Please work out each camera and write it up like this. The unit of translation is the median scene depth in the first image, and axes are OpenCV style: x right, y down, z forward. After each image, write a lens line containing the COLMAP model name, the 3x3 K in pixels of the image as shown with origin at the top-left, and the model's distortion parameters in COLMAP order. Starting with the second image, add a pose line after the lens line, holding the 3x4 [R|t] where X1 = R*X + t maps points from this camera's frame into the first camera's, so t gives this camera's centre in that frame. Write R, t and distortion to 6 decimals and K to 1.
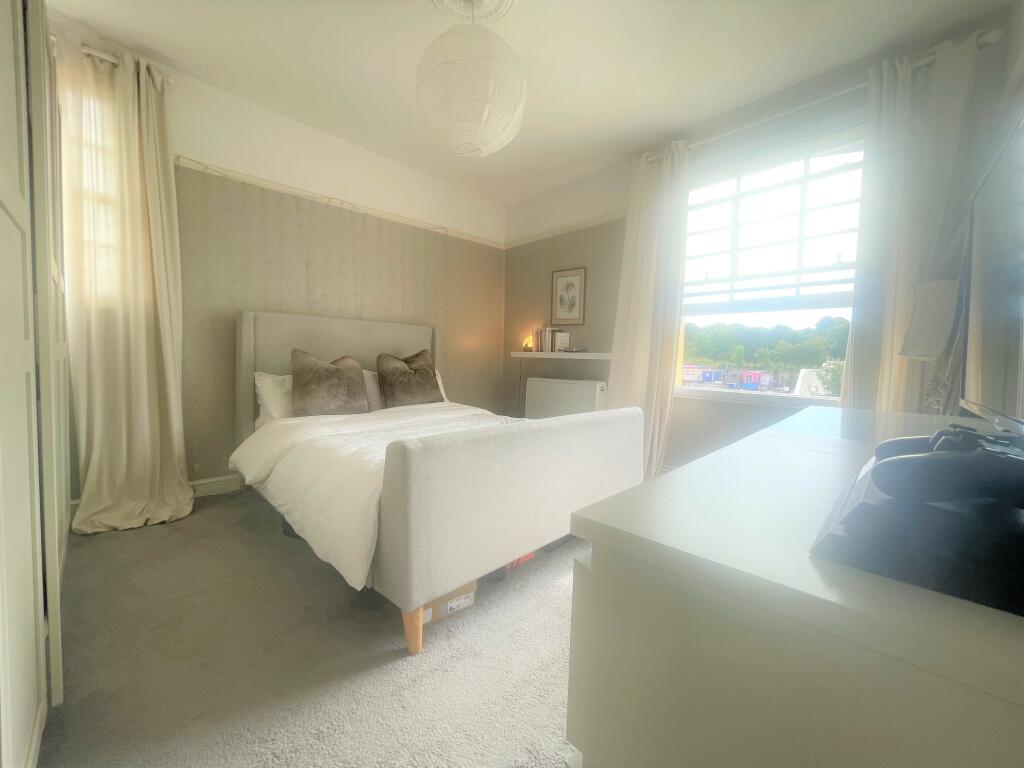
lens RADIAL K [[422.0, 0, 518.2], [0, 422.0, 383.8], [0, 0, 1]] dist [0.001429, 0.000242]
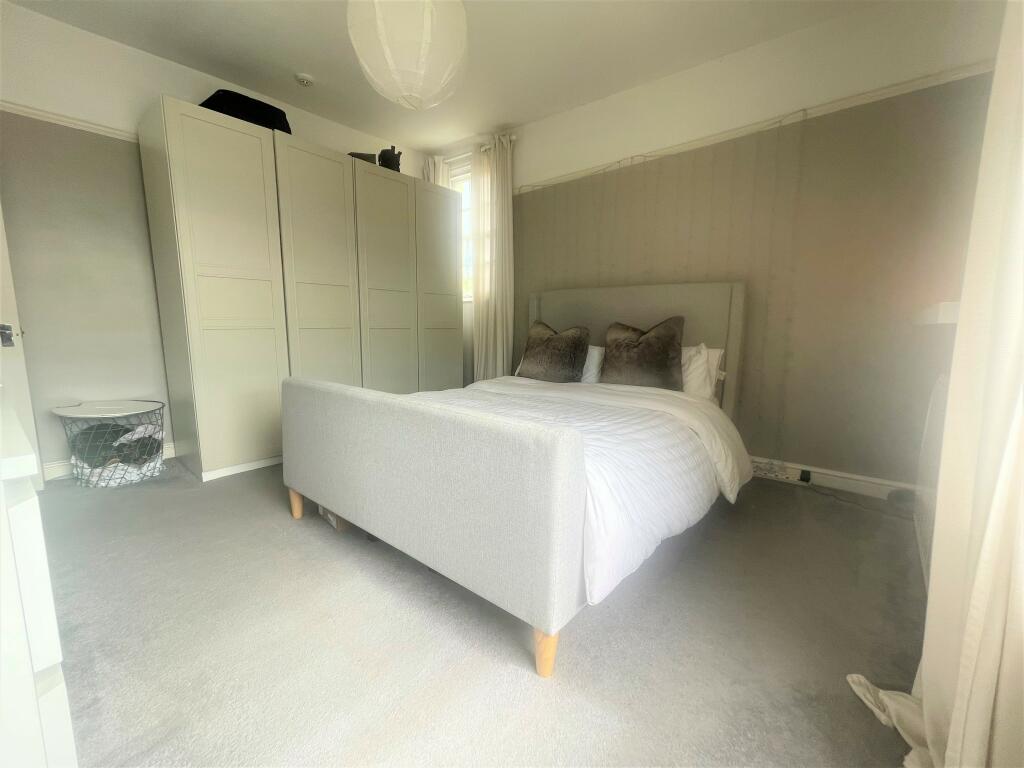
lens RADIAL K [[422.0, 0, 518.2], [0, 422.0, 383.8], [0, 0, 1]] dist [0.001429, 0.000242]
pose [[0.098011, 0.120394, -0.987876, 0.562657], [-0.055179, 0.991786, 0.115396, -0.036246], [0.993654, 0.043200, 0.103849, 0.718728]]
